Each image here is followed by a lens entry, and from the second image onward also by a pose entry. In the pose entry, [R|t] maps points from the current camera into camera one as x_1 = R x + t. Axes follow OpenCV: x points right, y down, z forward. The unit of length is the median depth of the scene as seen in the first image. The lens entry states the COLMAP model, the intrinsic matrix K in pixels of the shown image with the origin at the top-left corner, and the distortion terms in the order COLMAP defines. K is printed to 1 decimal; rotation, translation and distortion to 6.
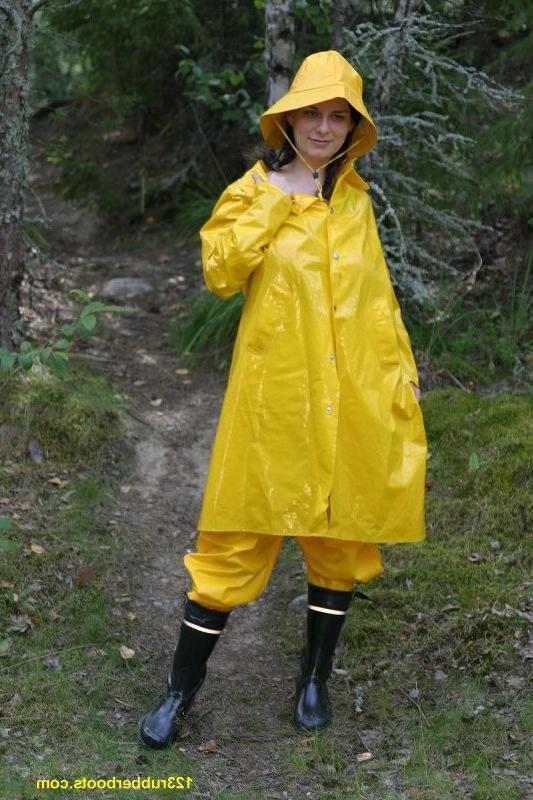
lens RADIAL K [[2280.5, 0, 266.1], [0, 2280.5, 404.1], [0, 0, 1]] dist [0.432517, 0.462038]
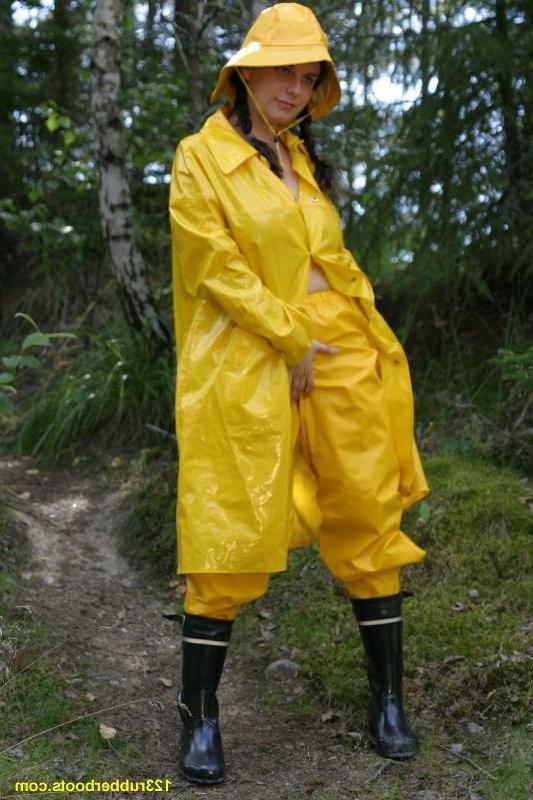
lens RADIAL K [[2042.2, 0, 267.3], [0, 2042.2, 408.0], [0, 0, 1]] dist [0.326083, 0.579293]
pose [[0.982293, -0.046887, 0.181388, -0.123584], [0.064792, 0.993454, -0.094079, 0.059441], [-0.175789, 0.104165, 0.978901, 0.211547]]
